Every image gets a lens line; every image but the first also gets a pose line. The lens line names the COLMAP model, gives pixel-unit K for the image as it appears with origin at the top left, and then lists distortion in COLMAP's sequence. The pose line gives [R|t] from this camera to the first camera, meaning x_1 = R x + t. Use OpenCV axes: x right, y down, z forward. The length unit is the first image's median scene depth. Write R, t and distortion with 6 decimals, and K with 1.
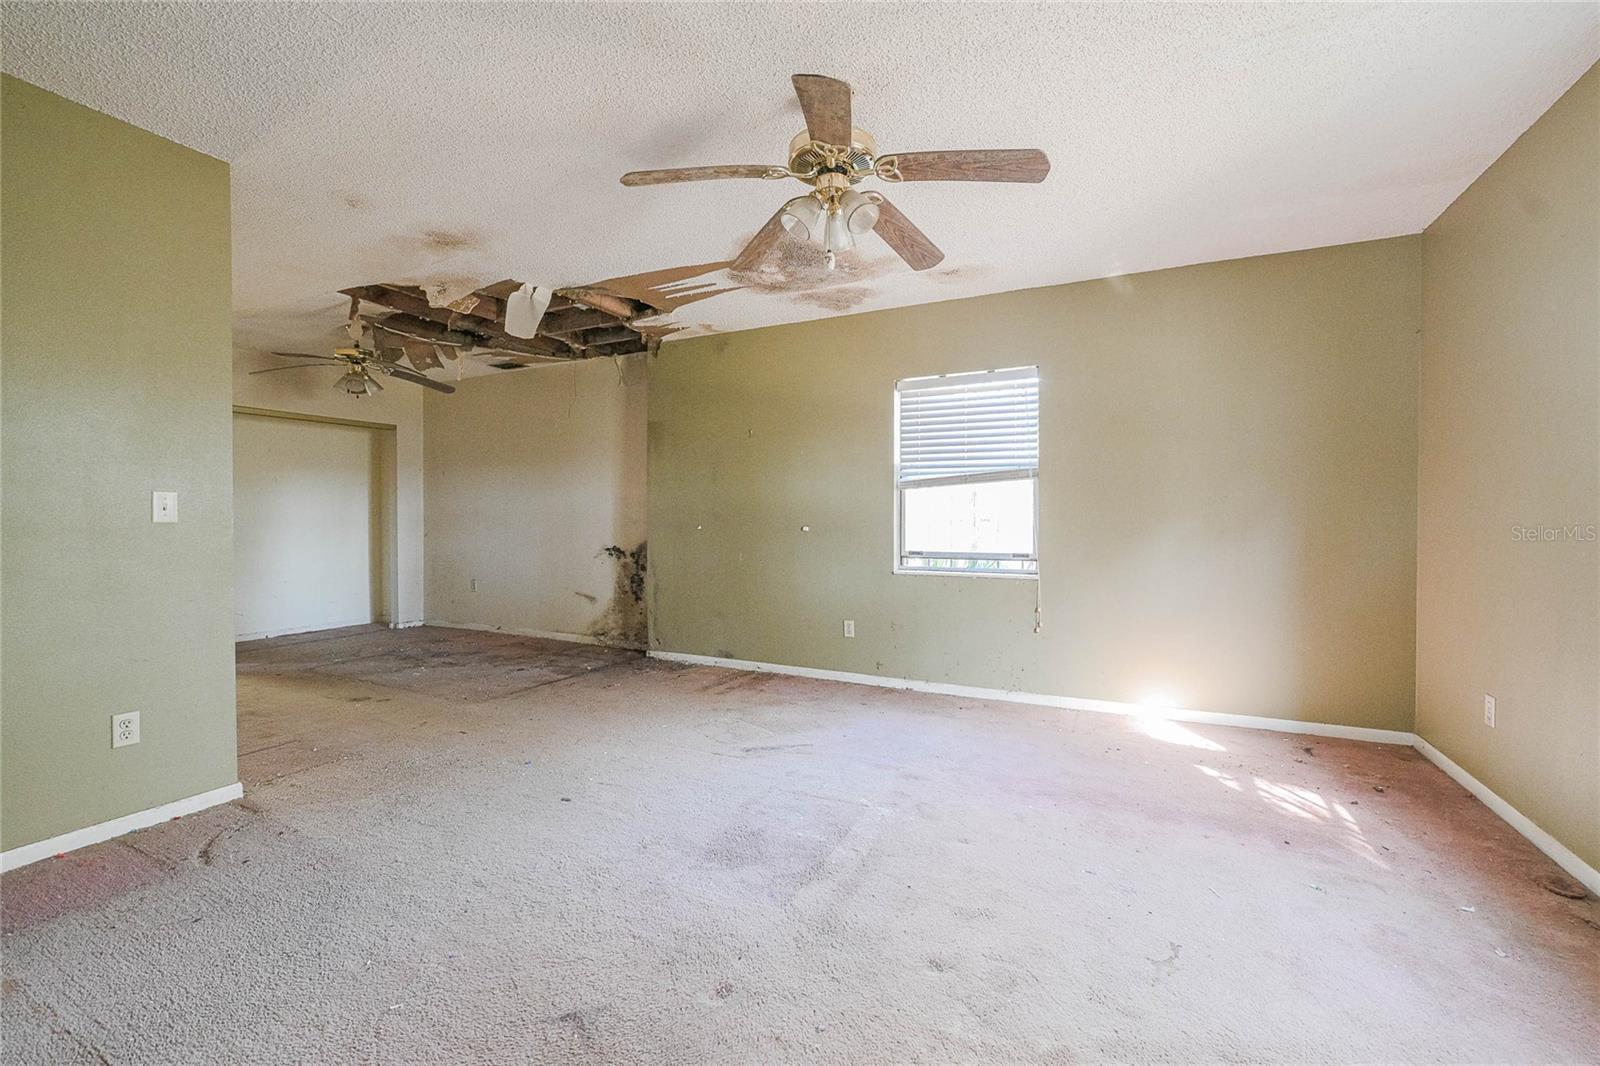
lens RADIAL K [[646.6, 0, 802.3], [0, 646.6, 529.6], [0, 0, 1]] dist [-0.009462, -0.000528]
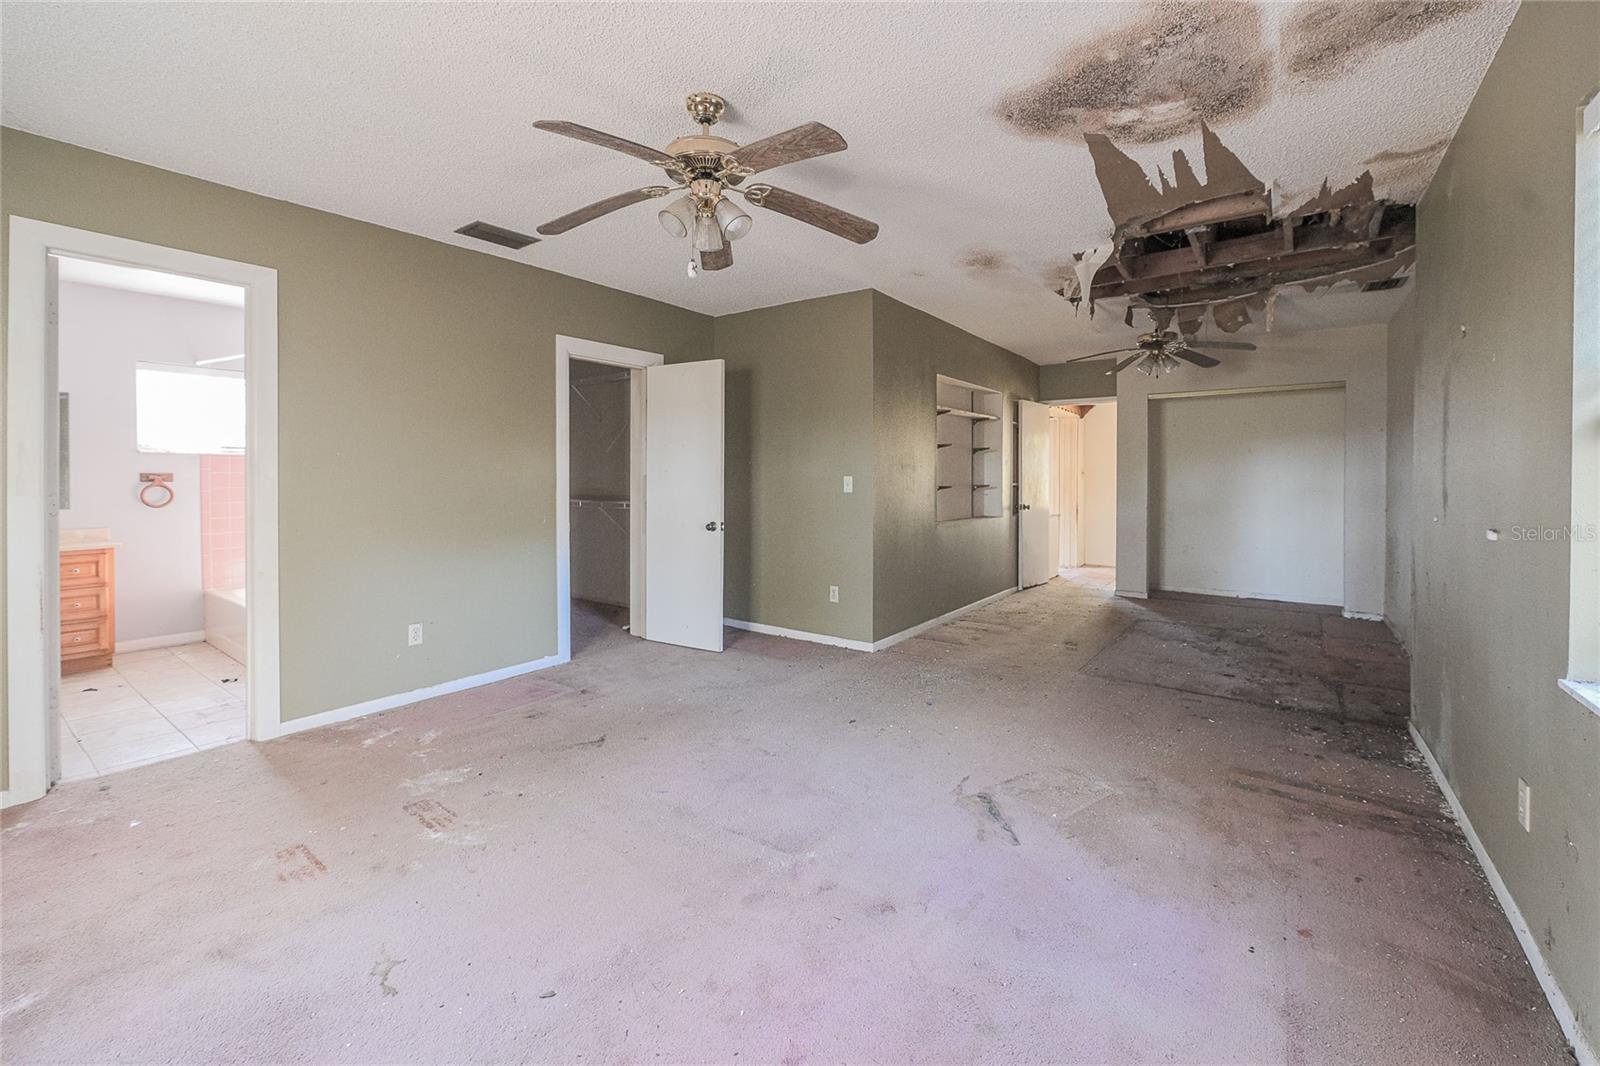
lens RADIAL K [[646.6, 0, 799.7], [0, 646.6, 487.8], [0, 0, 1]] dist [-0.009462, -0.000528]
pose [[-0.159008, 0.017486, -0.987123, 0.591196], [-0.020283, 0.999574, 0.020974, -0.039231], [0.987069, 0.023357, -0.158585, 0.733878]]
